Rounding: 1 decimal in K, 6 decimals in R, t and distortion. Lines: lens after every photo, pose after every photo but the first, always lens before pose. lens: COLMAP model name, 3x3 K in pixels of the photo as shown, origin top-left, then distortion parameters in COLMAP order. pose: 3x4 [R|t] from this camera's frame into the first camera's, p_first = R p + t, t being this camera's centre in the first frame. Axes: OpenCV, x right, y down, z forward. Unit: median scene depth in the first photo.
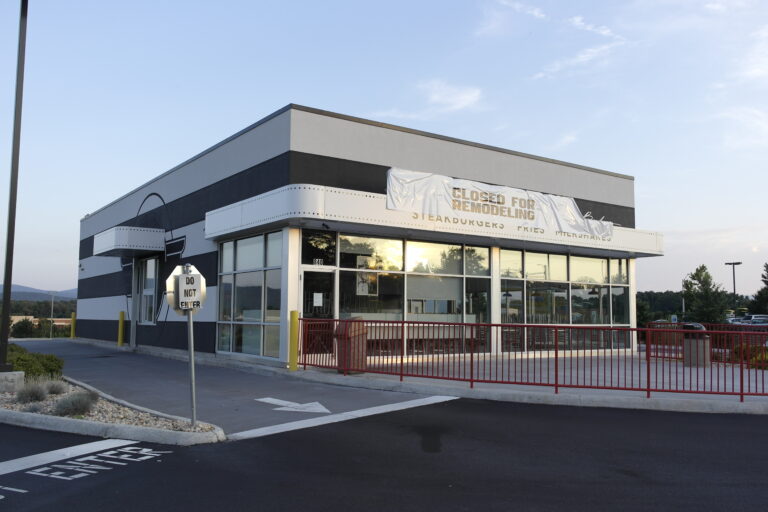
lens RADIAL K [[675.2, 0, 384.0], [0, 675.2, 256.0], [0, 0, 1]] dist [0.000605, -0.003721]
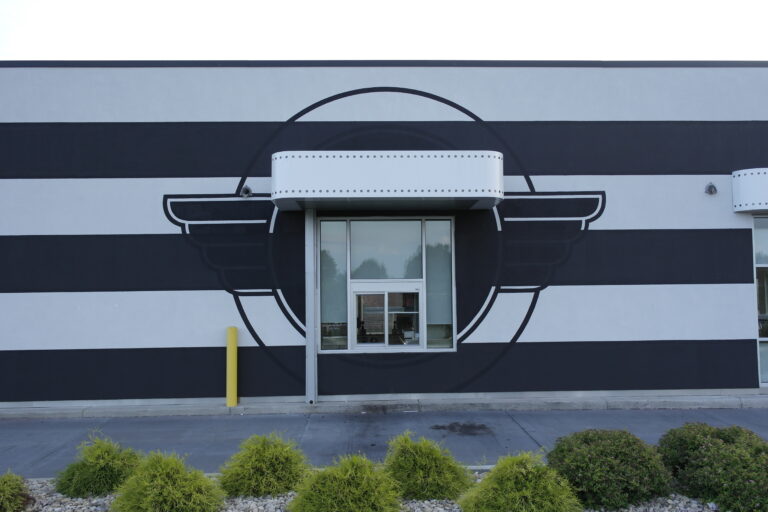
lens RADIAL K [[675.2, 0, 384.0], [0, 675.2, 256.0], [0, 0, 1]] dist [0.000605, -0.003721]
pose [[0.552949, 0.022624, 0.832908, -0.756422], [-0.064742, 0.997776, 0.015879, 0.021994], [-0.830696, -0.062704, 0.553183, 0.713333]]
